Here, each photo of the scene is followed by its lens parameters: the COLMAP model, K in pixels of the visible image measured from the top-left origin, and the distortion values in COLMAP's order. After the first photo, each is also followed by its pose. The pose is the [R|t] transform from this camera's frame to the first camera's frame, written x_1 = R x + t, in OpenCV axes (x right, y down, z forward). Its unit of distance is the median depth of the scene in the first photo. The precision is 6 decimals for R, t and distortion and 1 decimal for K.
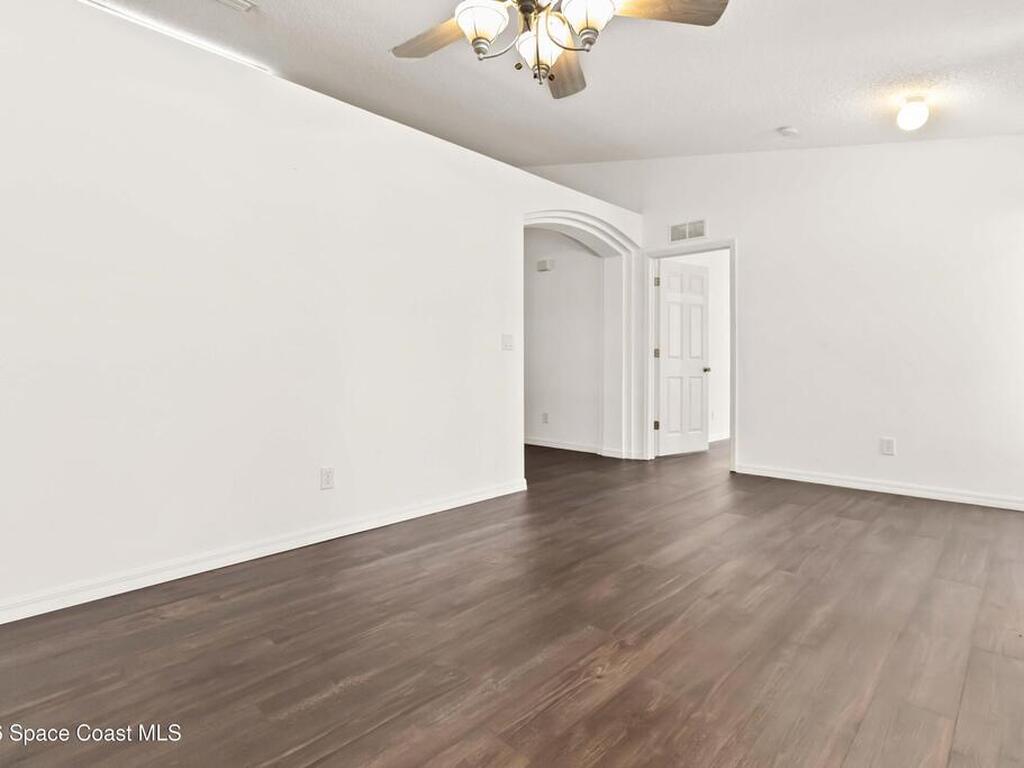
lens RADIAL K [[539.6, 0, 513.3], [0, 539.6, 366.2], [0, 0, 1]] dist [0.001174, 0.000382]
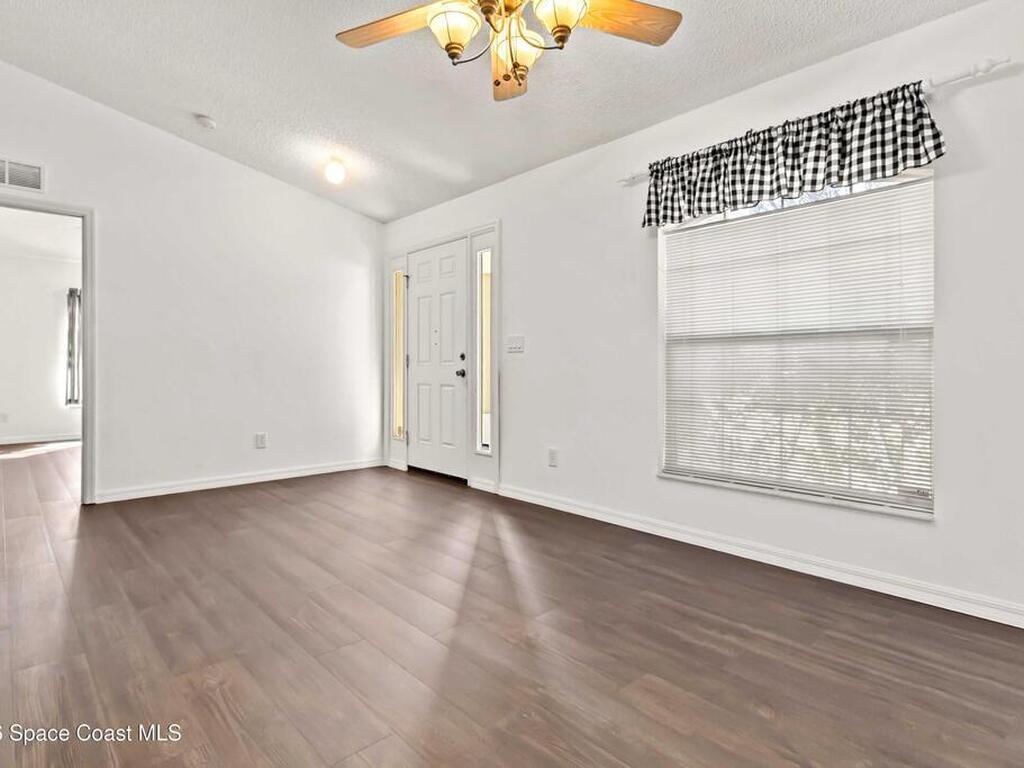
lens RADIAL K [[560.3, 0, 514.9], [0, 560.3, 358.5], [0, 0, 1]] dist [0.000879, -0.000039]
pose [[0.067960, 0.015966, 0.997560, -0.680318], [0.005187, 0.999853, -0.016356, 0.000476], [-0.997675, 0.006286, 0.067867, 0.622000]]
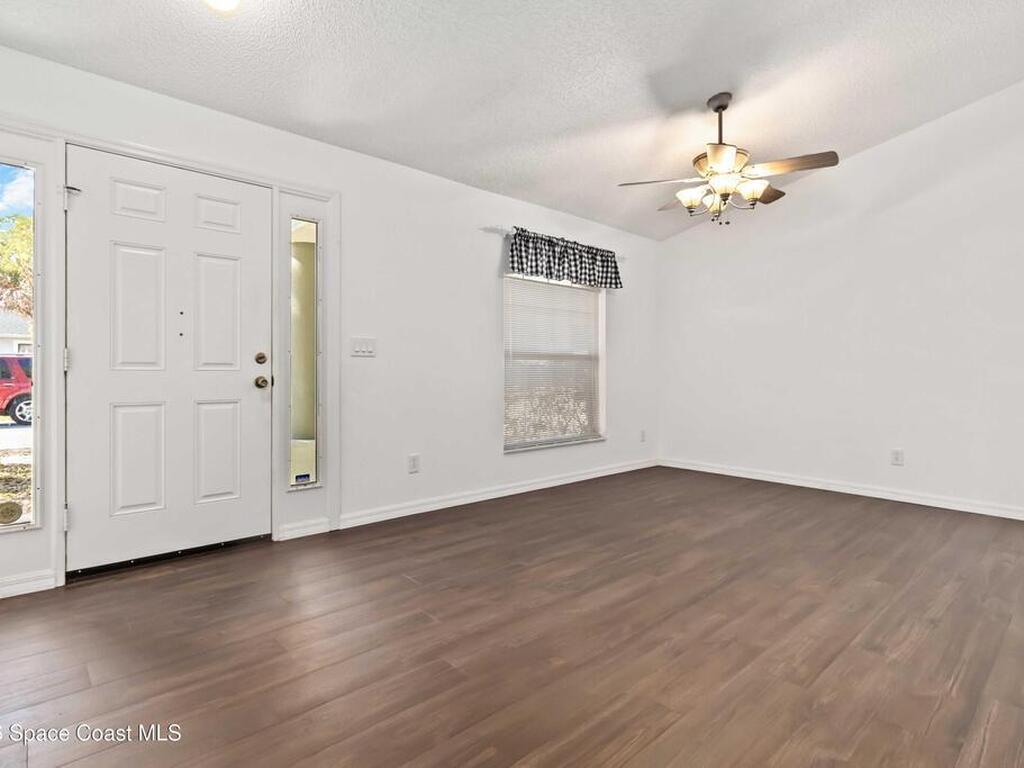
lens RADIAL K [[539.6, 0, 513.3], [0, 539.6, 366.2], [0, 0, 1]] dist [0.001174, 0.000382]
pose [[-0.997089, -0.001133, 0.076233, 0.430532], [-0.001601, 0.999980, -0.006073, -0.012417], [-0.076225, -0.006177, -0.997072, 2.025180]]
